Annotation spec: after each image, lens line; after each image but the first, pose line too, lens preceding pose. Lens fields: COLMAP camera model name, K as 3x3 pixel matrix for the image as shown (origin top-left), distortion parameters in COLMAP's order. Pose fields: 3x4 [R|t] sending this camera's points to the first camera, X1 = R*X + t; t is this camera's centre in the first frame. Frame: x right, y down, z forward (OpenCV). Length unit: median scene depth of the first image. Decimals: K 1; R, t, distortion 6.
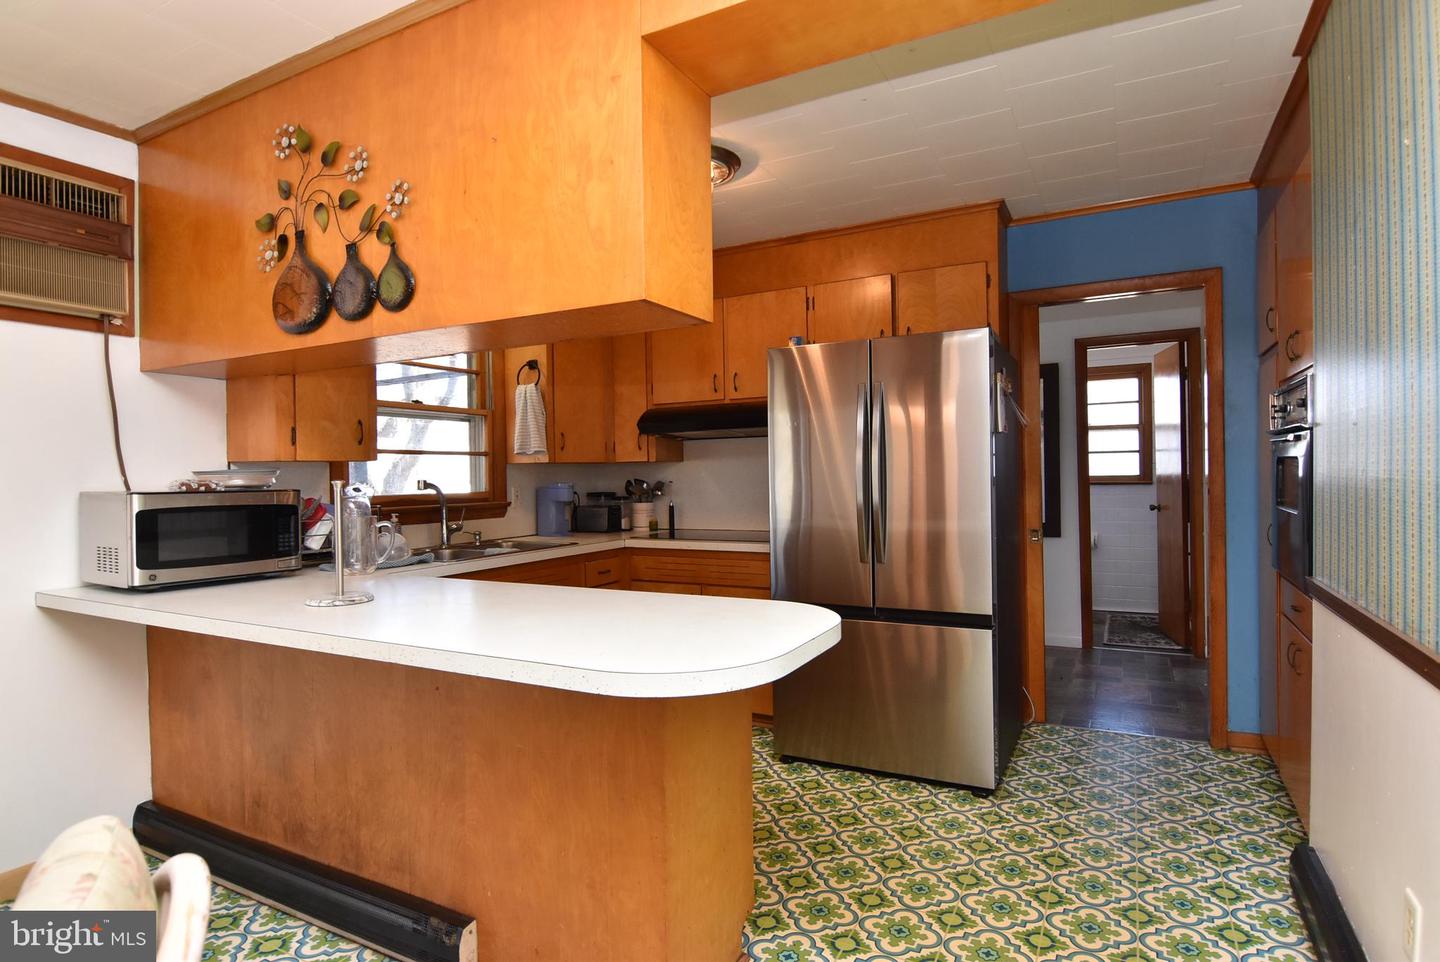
lens RADIAL K [[766.4, 0, 724.7], [0, 766.4, 480.5], [0, 0, 1]] dist [0.004872, -0.018788]
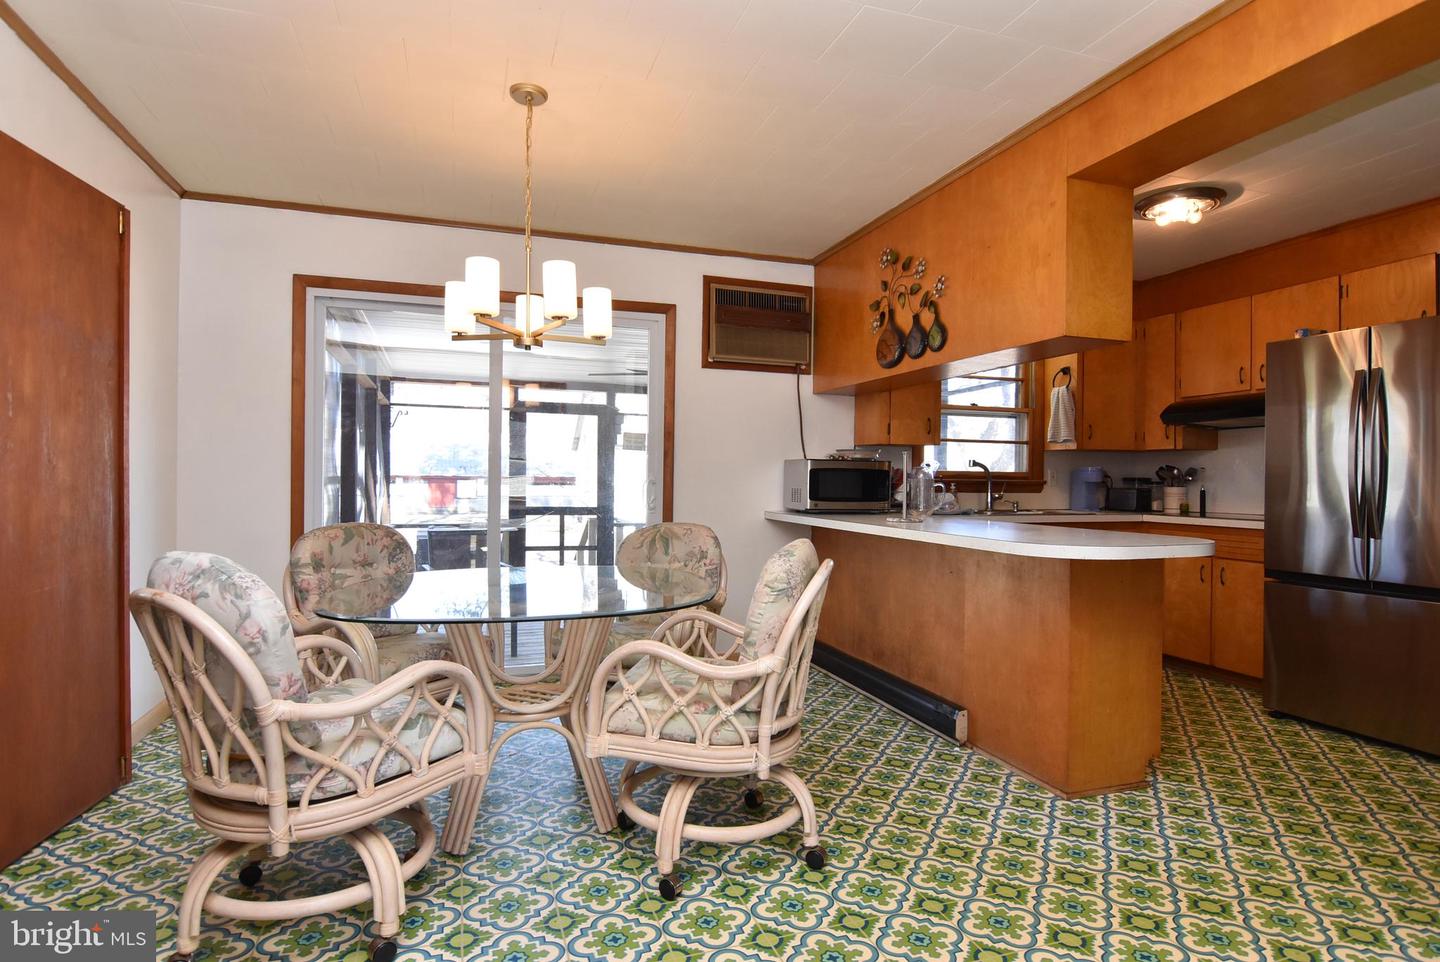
lens RADIAL K [[766.4, 0, 724.7], [0, 766.4, 480.5], [0, 0, 1]] dist [0.004872, -0.018788]
pose [[0.727920, 0.024313, -0.685231, 0.301334], [-0.027397, 0.999604, 0.006363, 0.051050], [0.685115, 0.014141, 0.728298, -0.421558]]
